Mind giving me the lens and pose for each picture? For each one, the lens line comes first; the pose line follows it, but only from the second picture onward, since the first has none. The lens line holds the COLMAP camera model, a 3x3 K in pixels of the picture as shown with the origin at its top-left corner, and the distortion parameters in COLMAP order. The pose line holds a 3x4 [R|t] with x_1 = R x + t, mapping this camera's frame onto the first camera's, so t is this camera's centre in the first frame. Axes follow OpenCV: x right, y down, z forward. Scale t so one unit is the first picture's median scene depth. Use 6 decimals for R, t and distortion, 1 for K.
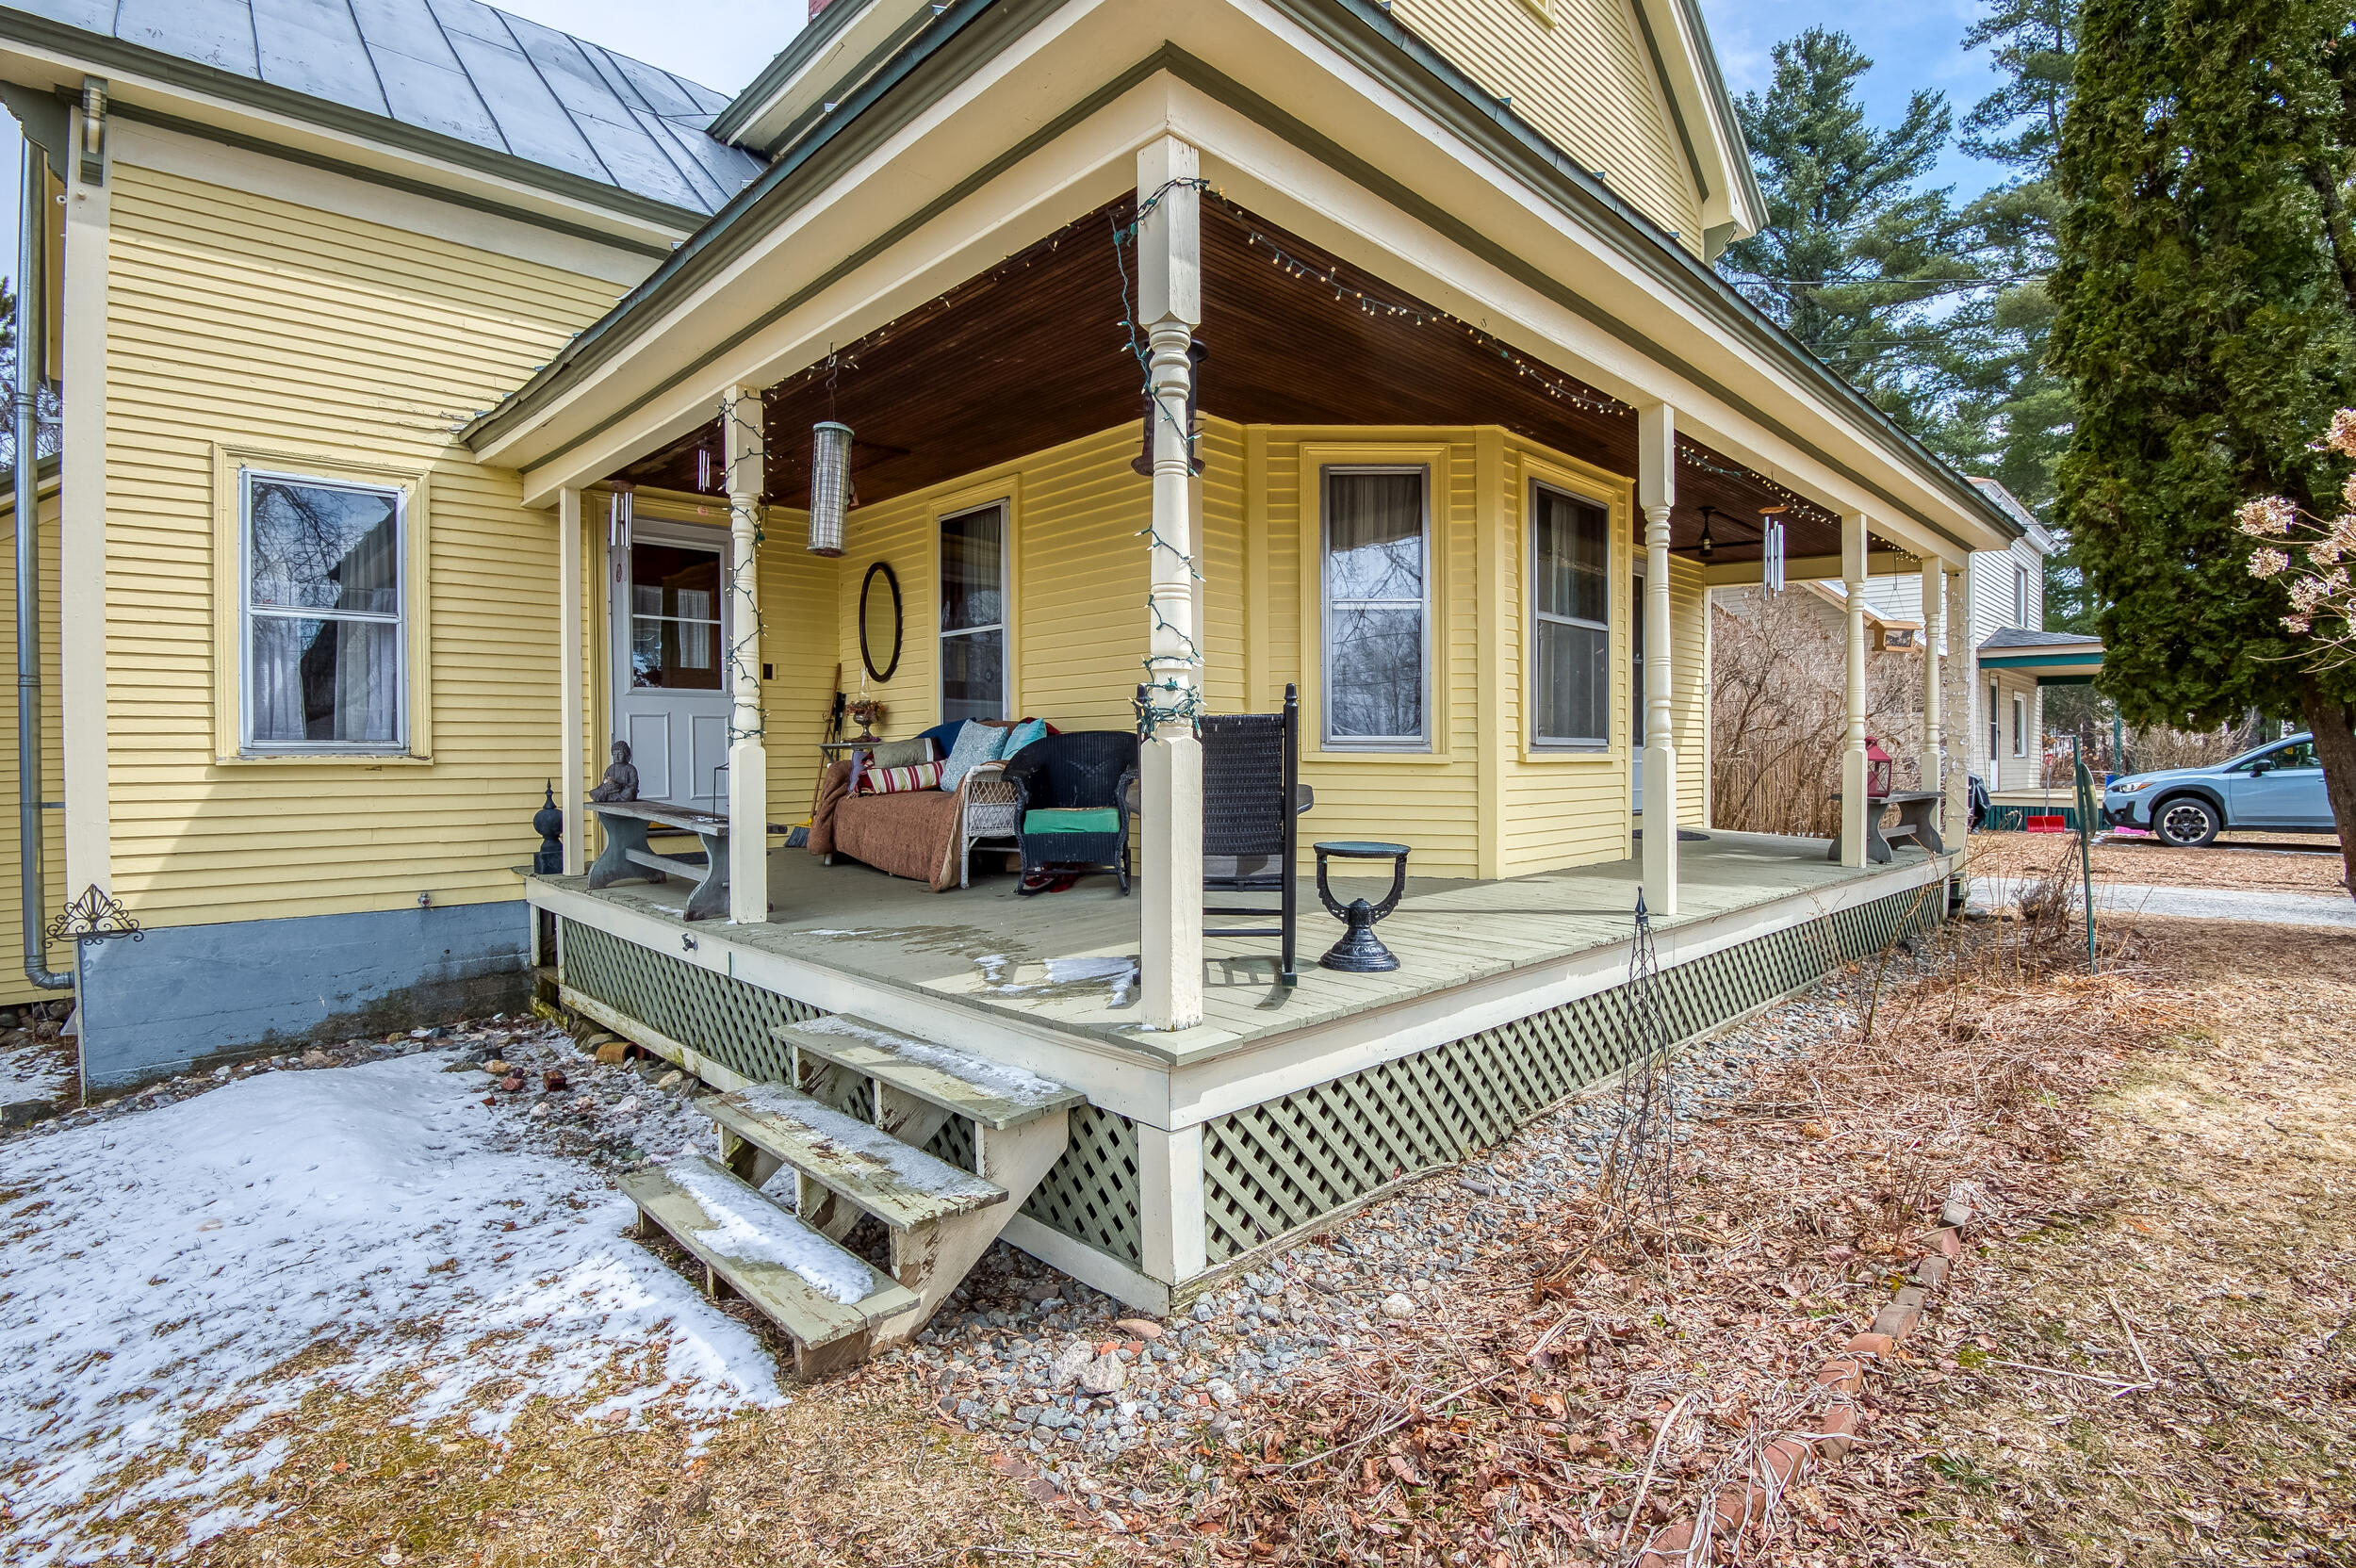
lens RADIAL K [[1093.1, 0, 1178.0], [0, 1093.1, 784.0], [0, 0, 1]] dist [-0.013983, -0.015819]
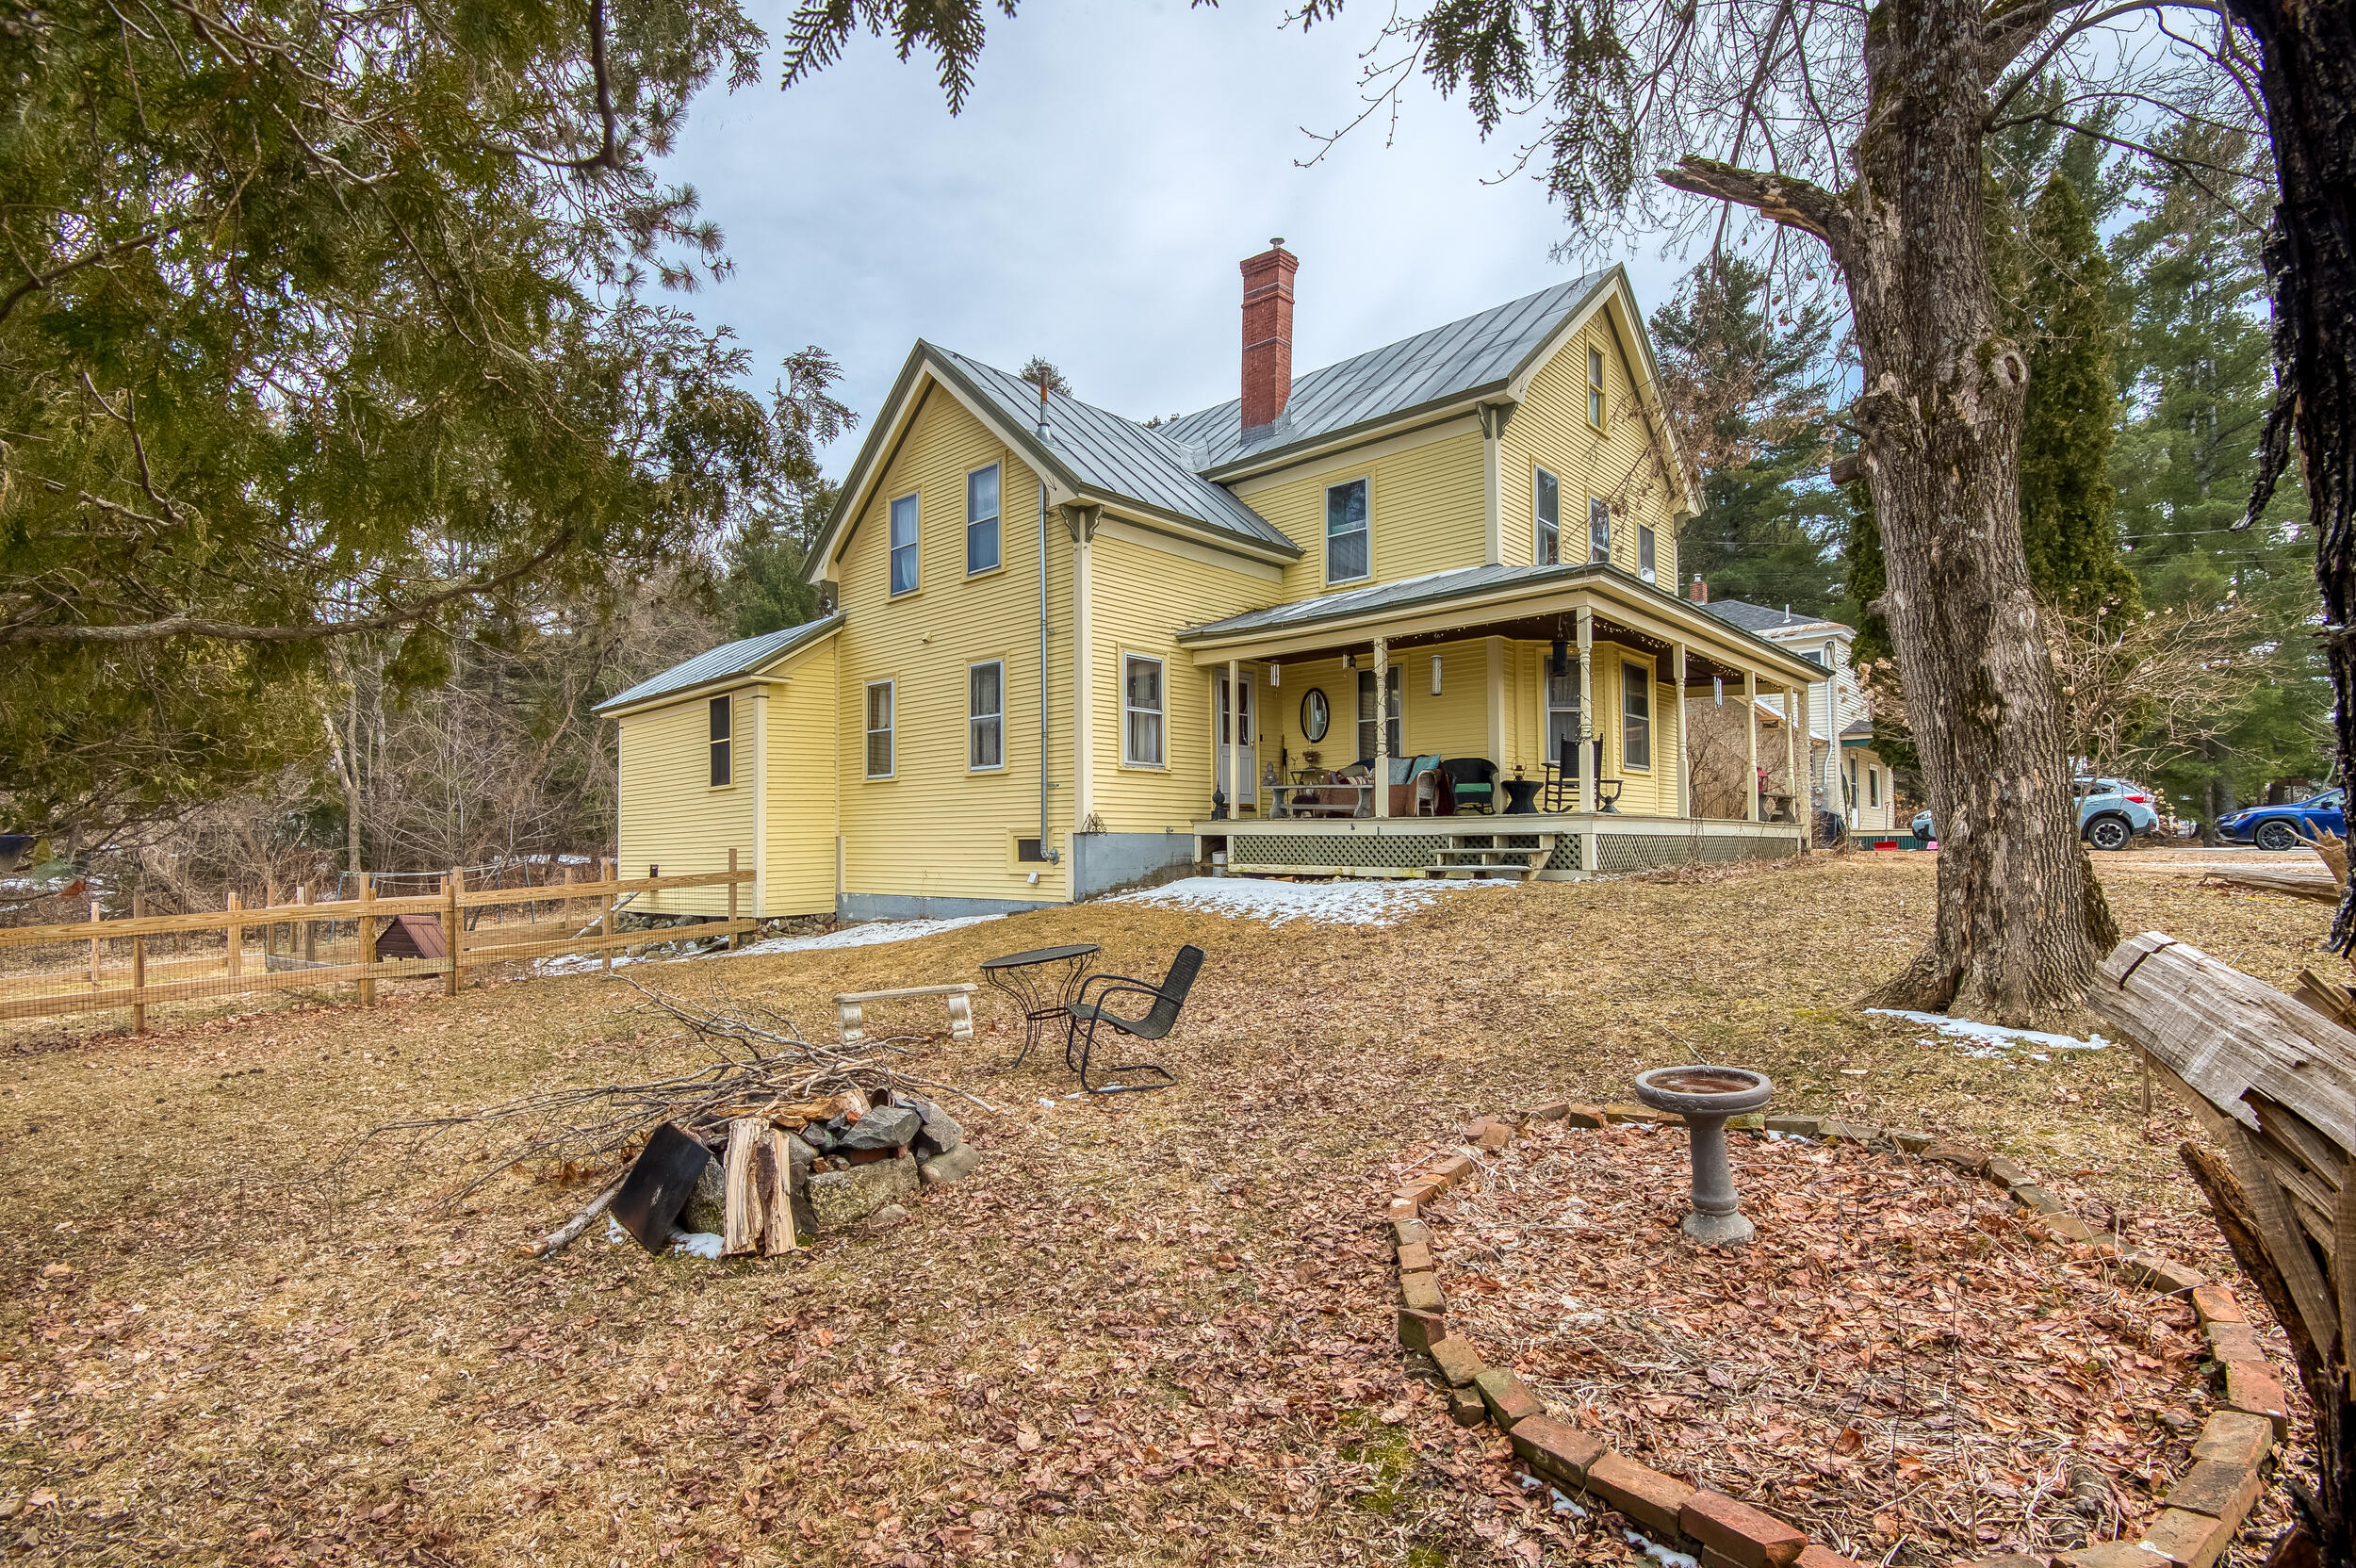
lens RADIAL K [[1045.5, 0, 1175.0], [0, 1045.5, 827.1], [0, 0, 1]] dist [-0.023632, -0.000178]
pose [[0.999402, -0.001134, 0.034556, -0.626918], [0.002532, 0.999180, -0.040420, 0.158565], [-0.034482, 0.040484, 0.998585, -1.066663]]
